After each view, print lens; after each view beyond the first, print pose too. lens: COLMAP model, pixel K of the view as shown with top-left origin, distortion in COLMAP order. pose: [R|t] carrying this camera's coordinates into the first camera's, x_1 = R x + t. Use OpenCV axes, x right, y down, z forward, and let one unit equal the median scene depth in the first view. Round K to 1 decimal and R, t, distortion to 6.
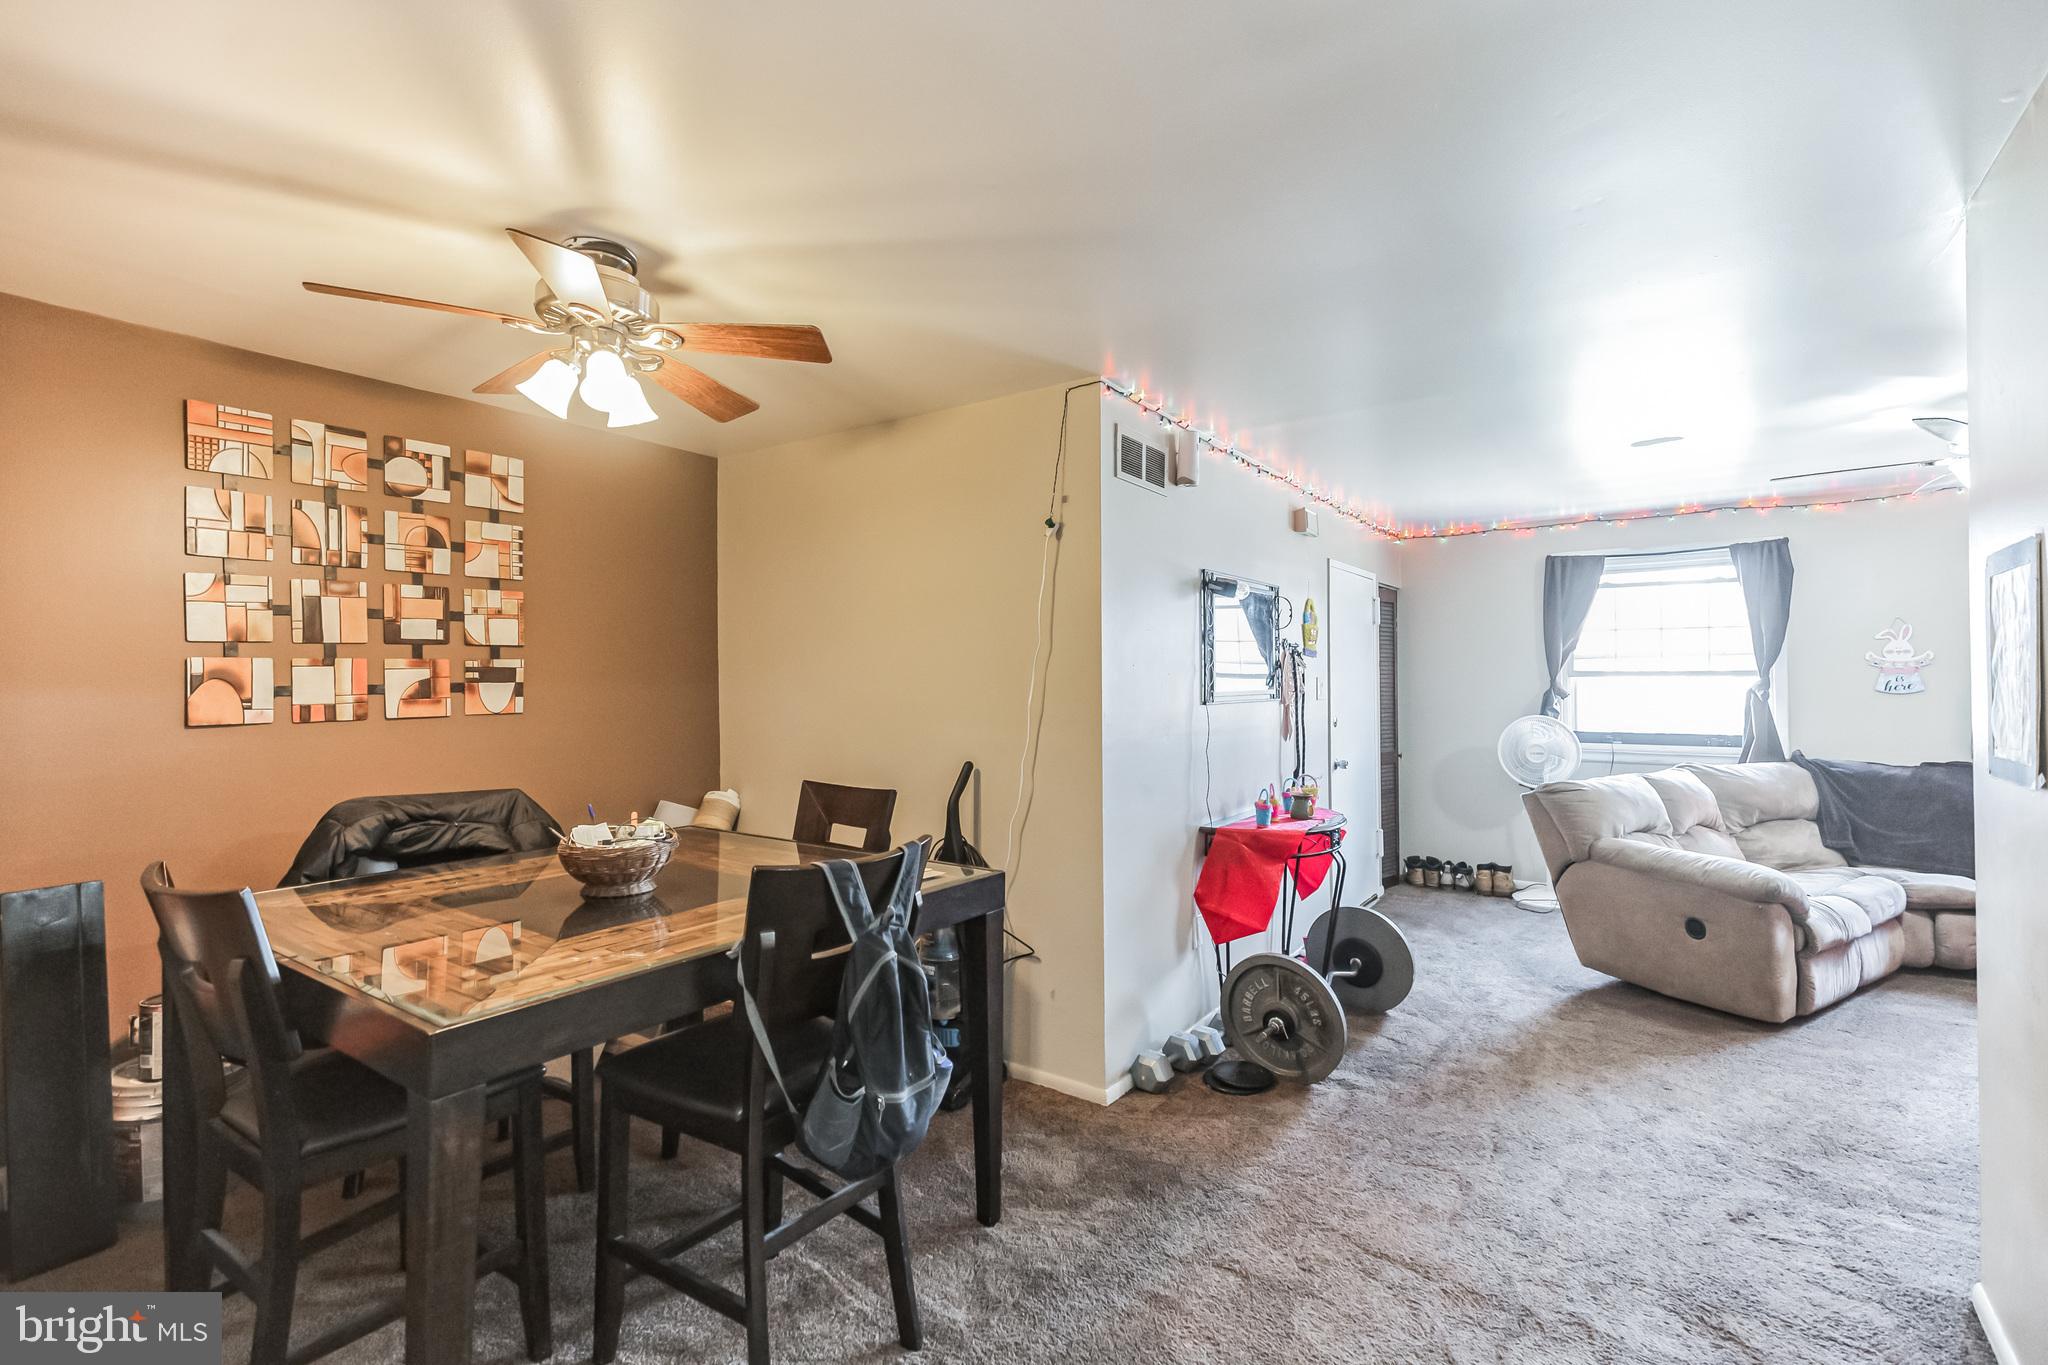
lens RADIAL K [[932.1, 0, 1024.0], [0, 932.1, 679.3], [0, 0, 1]] dist [0.009661, -0.001467]
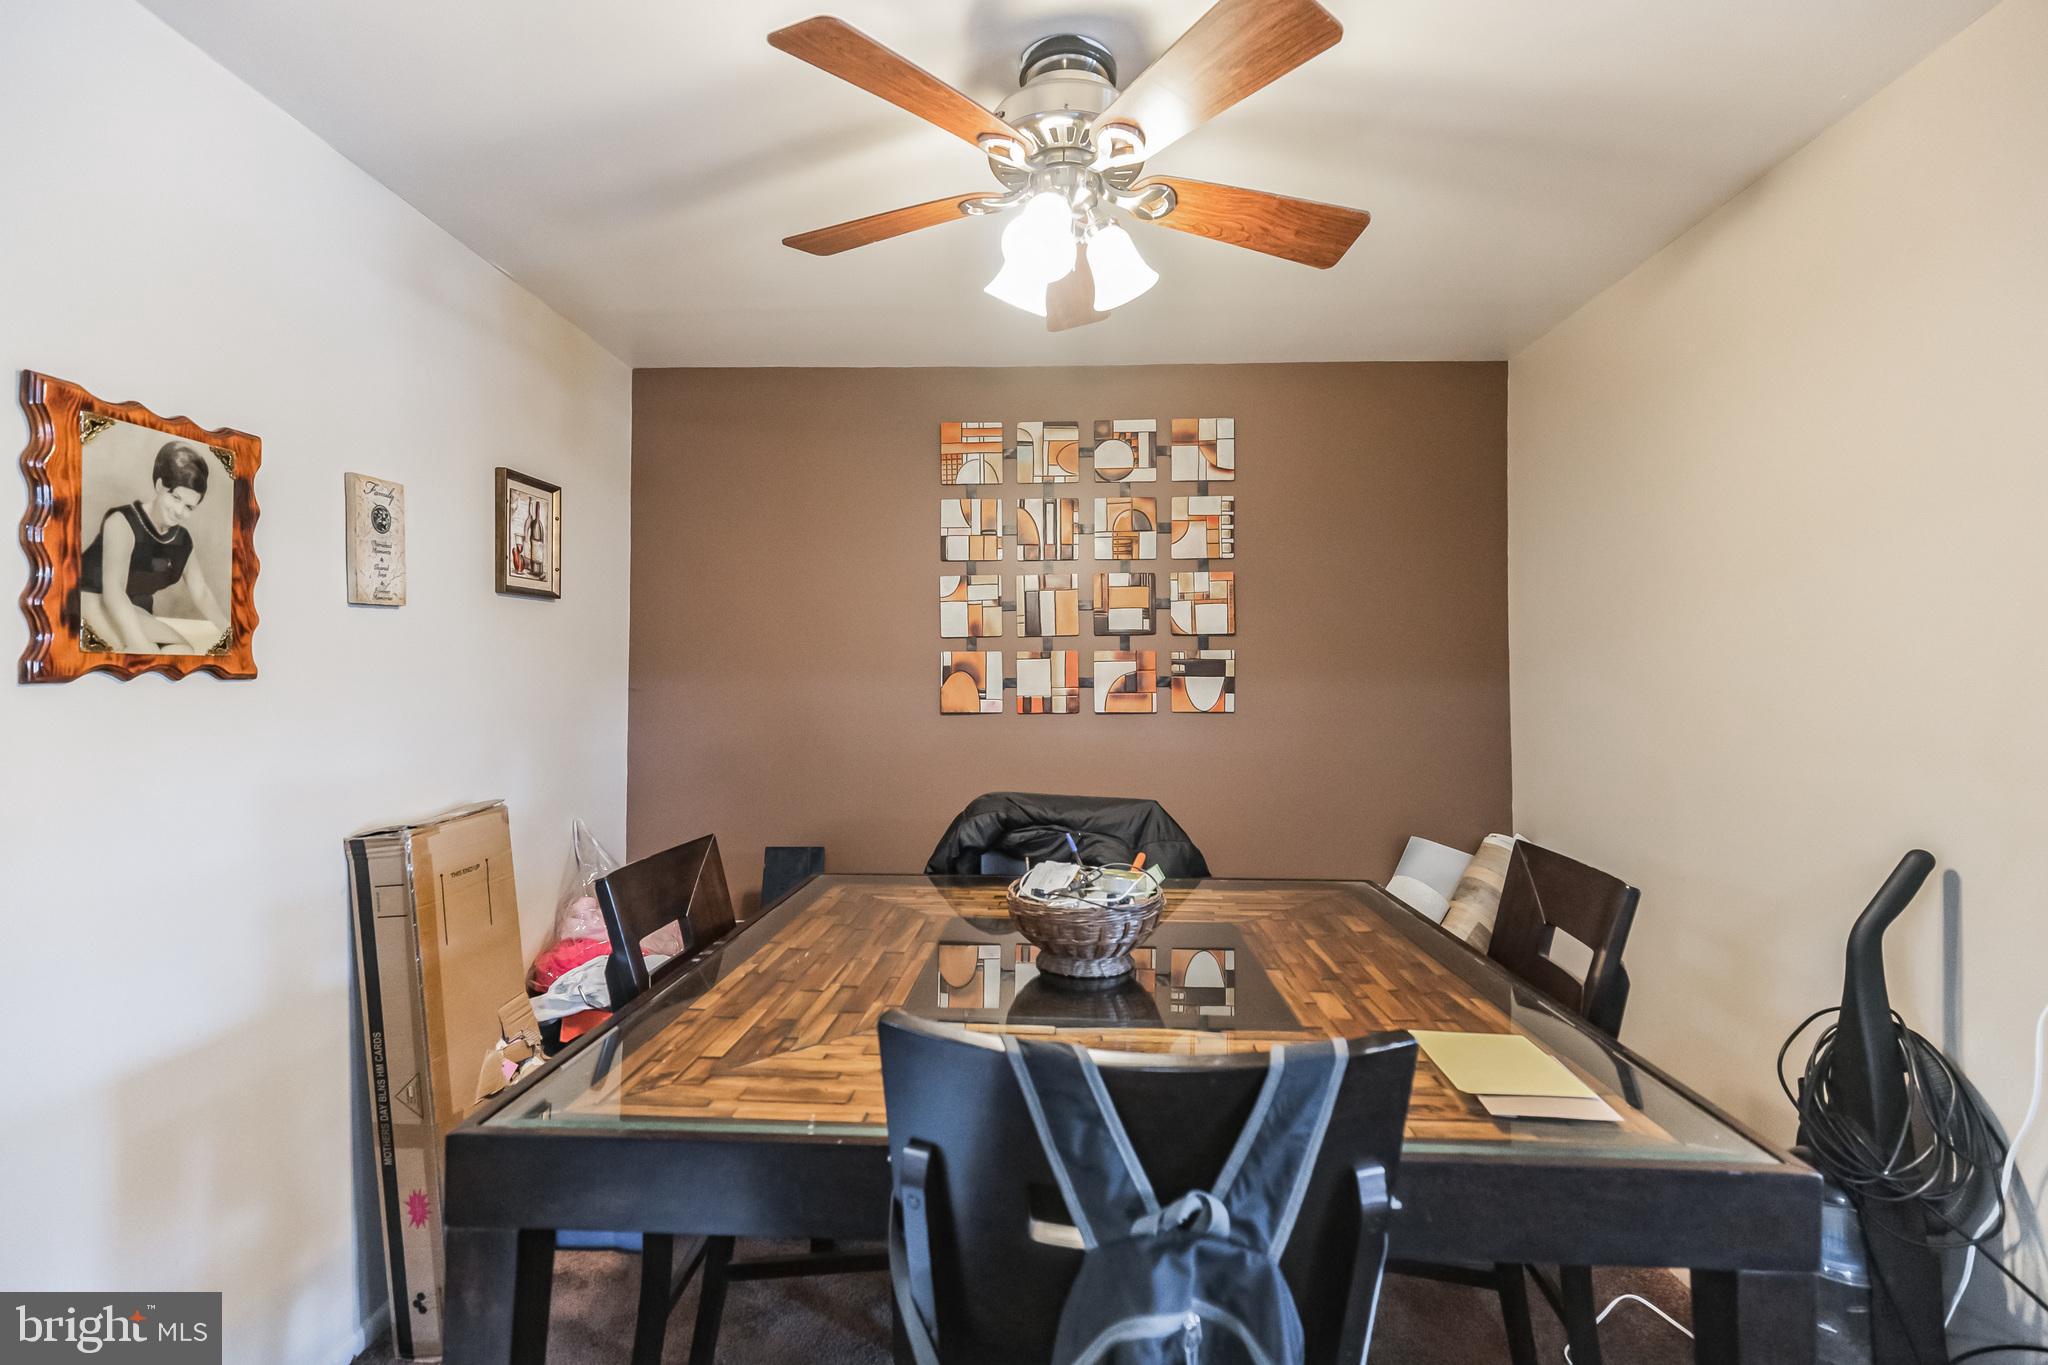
lens RADIAL K [[932.1, 0, 1025.6], [0, 932.1, 684.8], [0, 0, 1]] dist [0.009661, -0.001467]
pose [[0.537578, 0.007495, -0.843181, 0.096502], [-0.007462, 0.999964, 0.004131, 0.009684], [0.843181, 0.004071, 0.537615, 0.419982]]
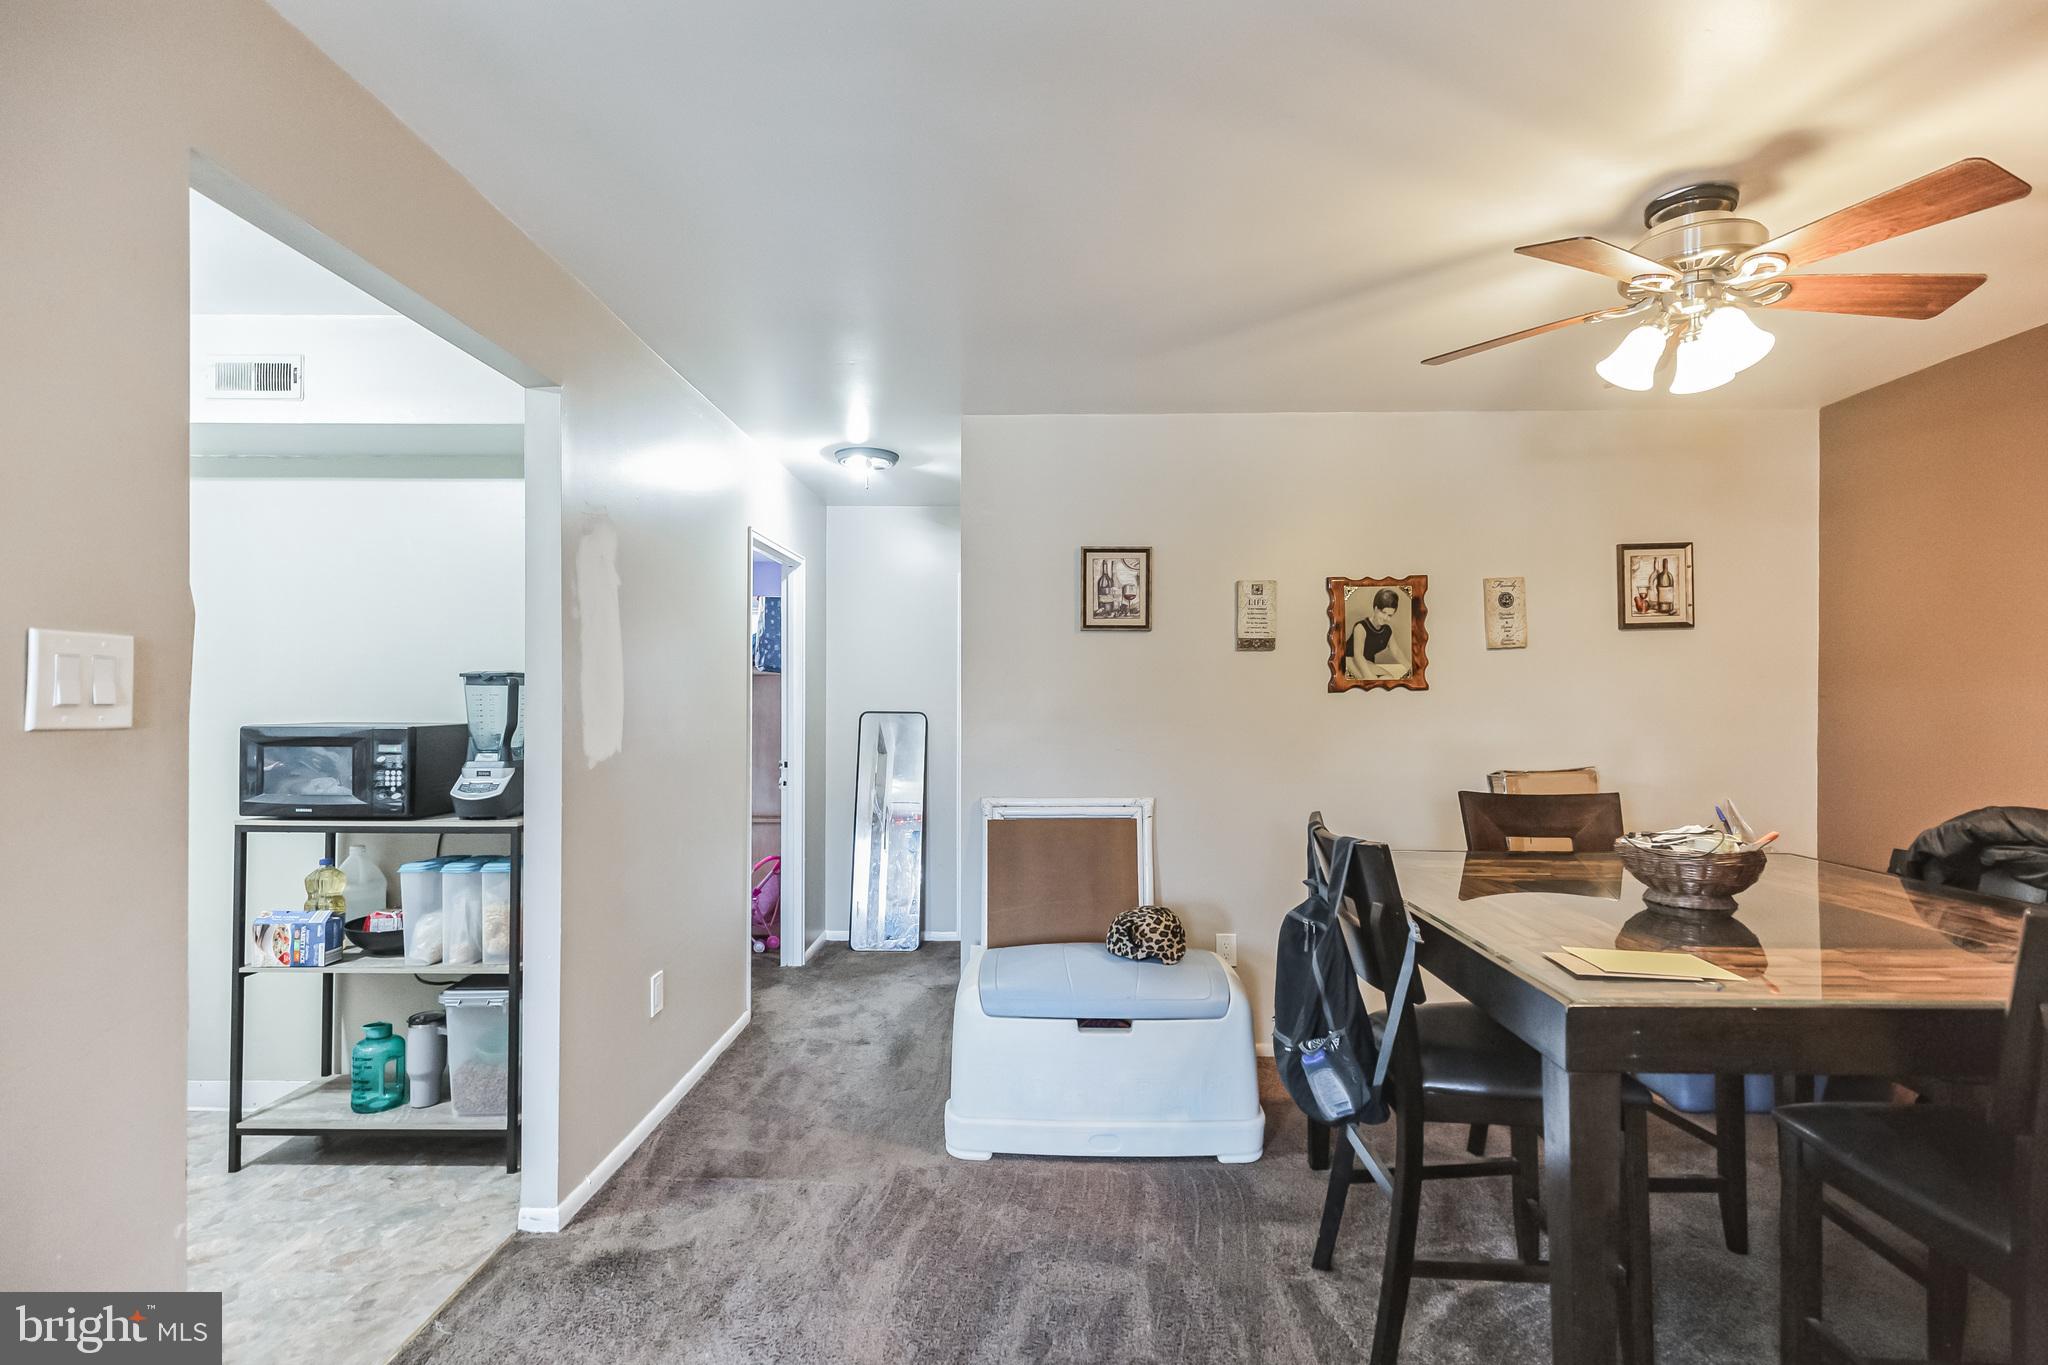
lens RADIAL K [[932.1, 0, 1030.6], [0, 932.1, 685.8], [0, 0, 1]] dist [0.009661, -0.001467]
pose [[-0.834165, -0.002627, -0.551509, 0.491451], [0.005606, 0.999897, -0.013243, 0.020819], [0.551486, -0.014138, -0.834064, 1.128425]]
